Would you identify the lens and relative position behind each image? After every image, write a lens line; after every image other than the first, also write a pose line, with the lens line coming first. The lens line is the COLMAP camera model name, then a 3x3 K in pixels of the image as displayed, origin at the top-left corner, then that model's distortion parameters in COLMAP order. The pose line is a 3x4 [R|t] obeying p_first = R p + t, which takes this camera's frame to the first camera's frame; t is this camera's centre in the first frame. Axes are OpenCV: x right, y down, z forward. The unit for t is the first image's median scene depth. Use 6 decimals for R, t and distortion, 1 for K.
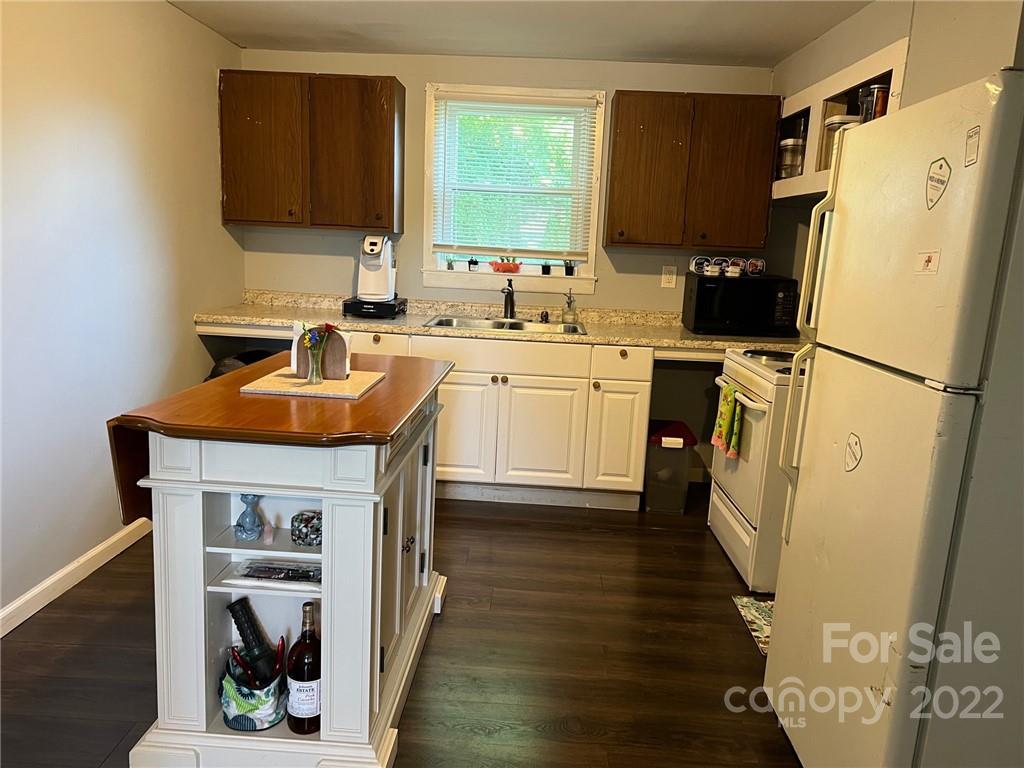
lens RADIAL K [[776.1, 0, 512.0], [0, 776.1, 384.0], [0, 0, 1]] dist [0.081464, -0.134215]
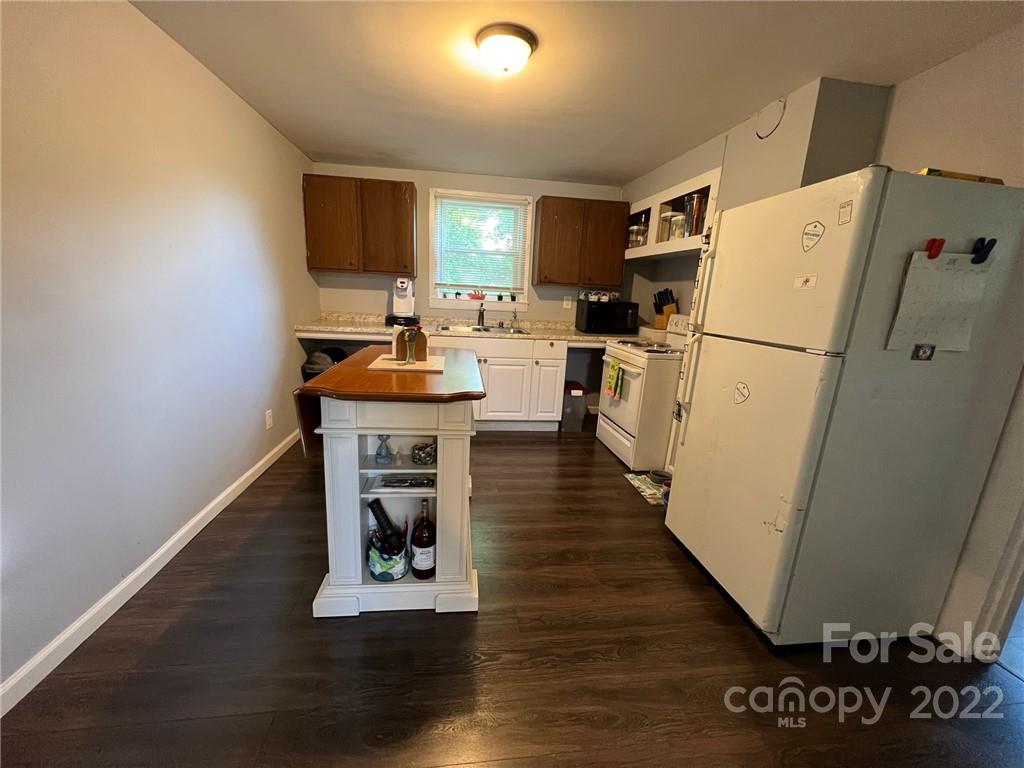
lens RADIAL K [[413.6, 0, 507.3], [0, 413.6, 384.0], [0, 0, 1]] dist [-0.000516, -0.000116]
pose [[0.986170, -0.035068, 0.161984, -0.112886], [0.027644, 0.998471, 0.047860, 0.003602], [-0.163415, -0.042720, 0.985632, 0.075288]]
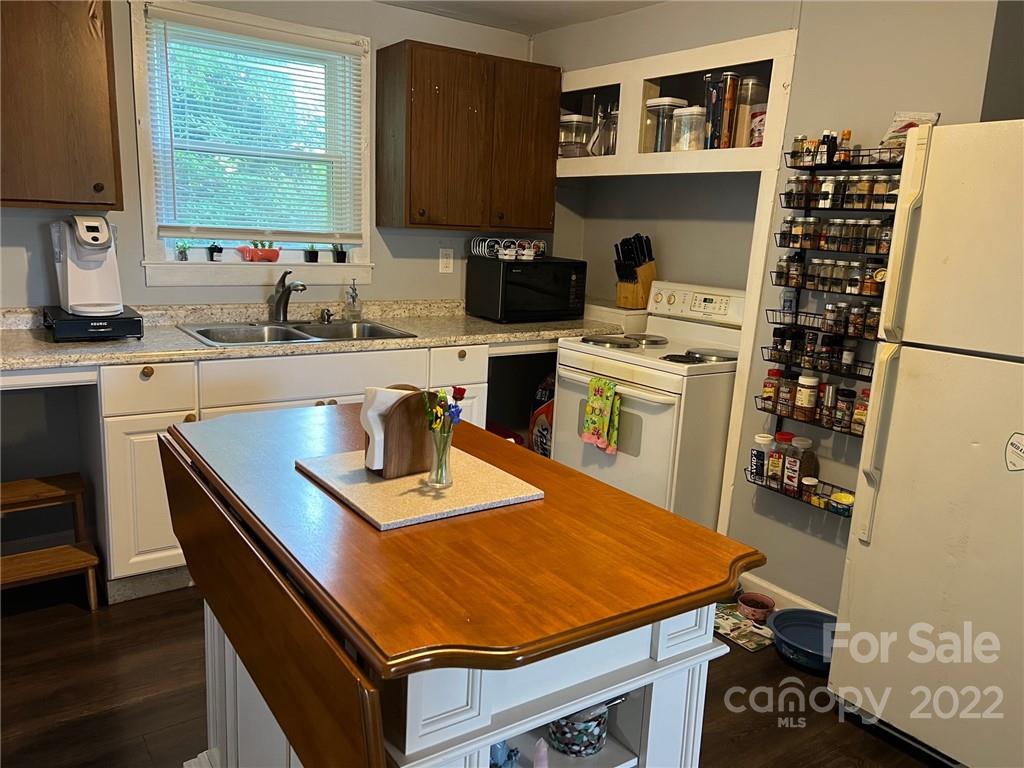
lens RADIAL K [[776.1, 0, 512.0], [0, 776.1, 384.0], [0, 0, 1]] dist [0.081464, -0.134215]
pose [[0.796779, -0.132688, 0.589523, -0.322046], [0.103113, 0.991140, 0.083718, -0.072523], [-0.595408, -0.005918, 0.803401, 0.269180]]
